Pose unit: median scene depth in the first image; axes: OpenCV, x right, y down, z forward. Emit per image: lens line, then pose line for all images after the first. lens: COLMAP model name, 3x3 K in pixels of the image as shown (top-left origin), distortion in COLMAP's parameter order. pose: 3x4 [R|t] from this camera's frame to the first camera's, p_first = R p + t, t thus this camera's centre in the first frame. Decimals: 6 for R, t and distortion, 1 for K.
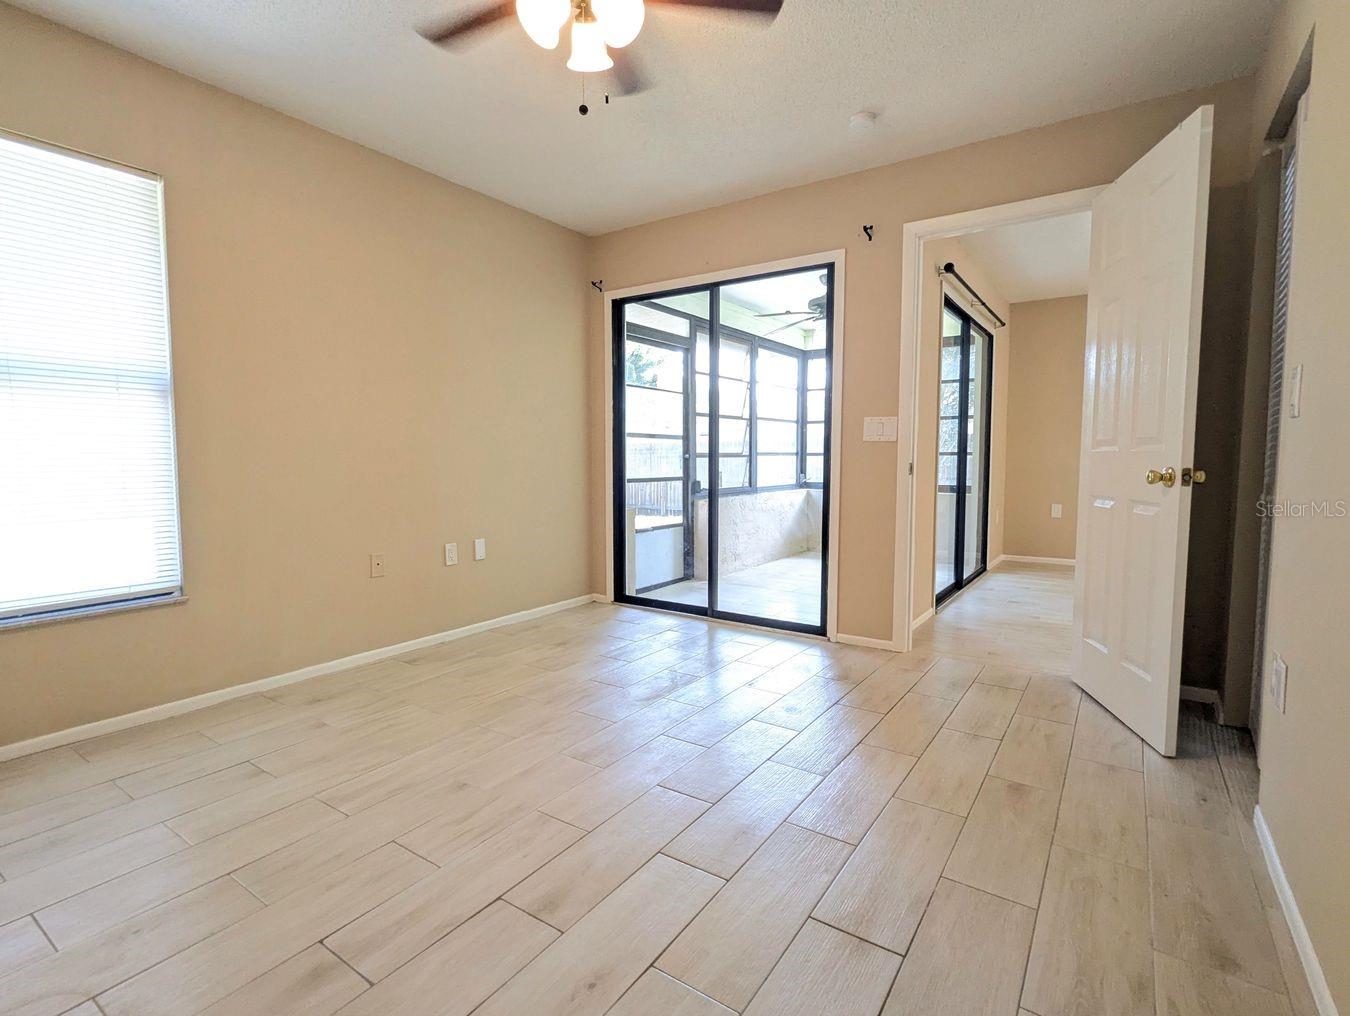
lens RADIAL K [[655.2, 0, 675.0], [0, 655.2, 508.0], [0, 0, 1]] dist [-0.005273, 0.000217]
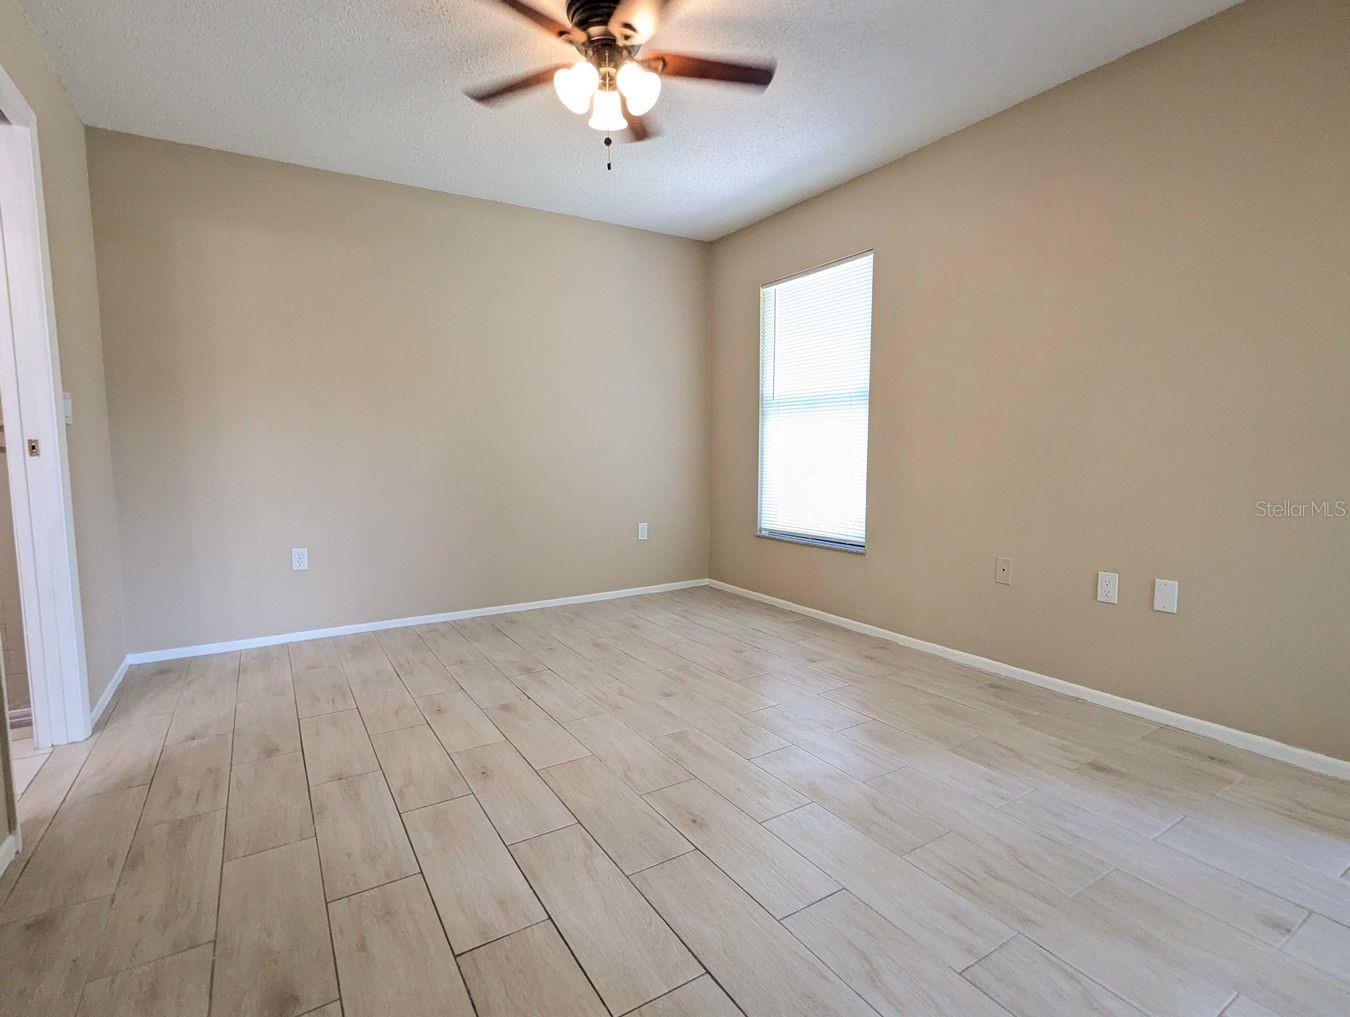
lens RADIAL K [[655.2, 0, 675.0], [0, 655.2, 508.5], [0, 0, 1]] dist [-0.005273, 0.000217]
pose [[-0.390254, 0.086842, -0.916603, 0.841911], [-0.069097, 0.989972, 0.123212, -0.120844], [0.918111, 0.111418, -0.380340, 1.422288]]
